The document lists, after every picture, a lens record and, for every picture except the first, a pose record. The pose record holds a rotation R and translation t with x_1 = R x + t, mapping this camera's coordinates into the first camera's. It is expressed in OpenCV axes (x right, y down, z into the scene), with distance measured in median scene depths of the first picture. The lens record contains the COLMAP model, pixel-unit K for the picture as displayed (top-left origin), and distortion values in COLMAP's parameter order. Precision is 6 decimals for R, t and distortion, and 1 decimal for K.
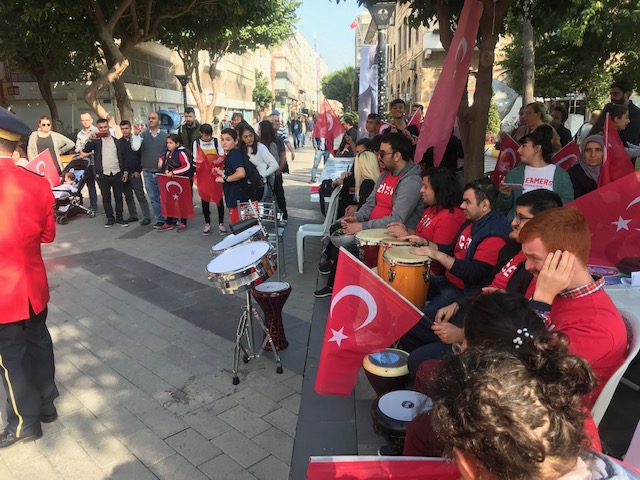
lens RADIAL K [[525.8, 0, 316.6], [0, 525.8, 236.7], [0, 0, 1]] dist [0.032661, -0.038388]
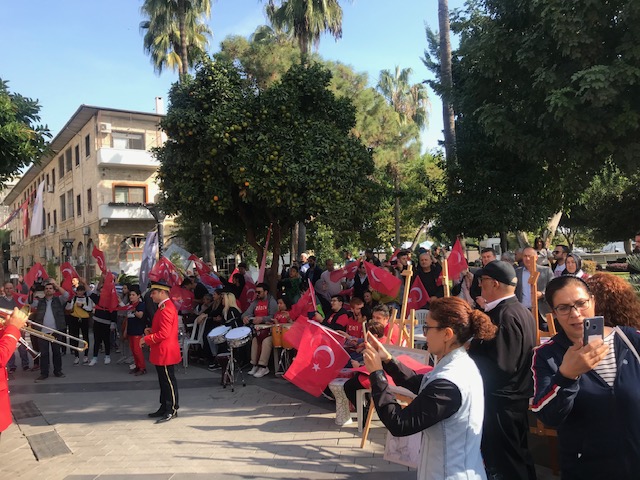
lens RADIAL K [[525.8, 0, 321.9], [0, 525.8, 235.3], [0, 0, 1]] dist [0.032661, -0.038388]
pose [[0.783938, 0.000247, 0.620839, -0.126313], [0.179870, 0.957021, -0.227504, 0.021317], [-0.594212, 0.290020, 0.750200, -0.116184]]
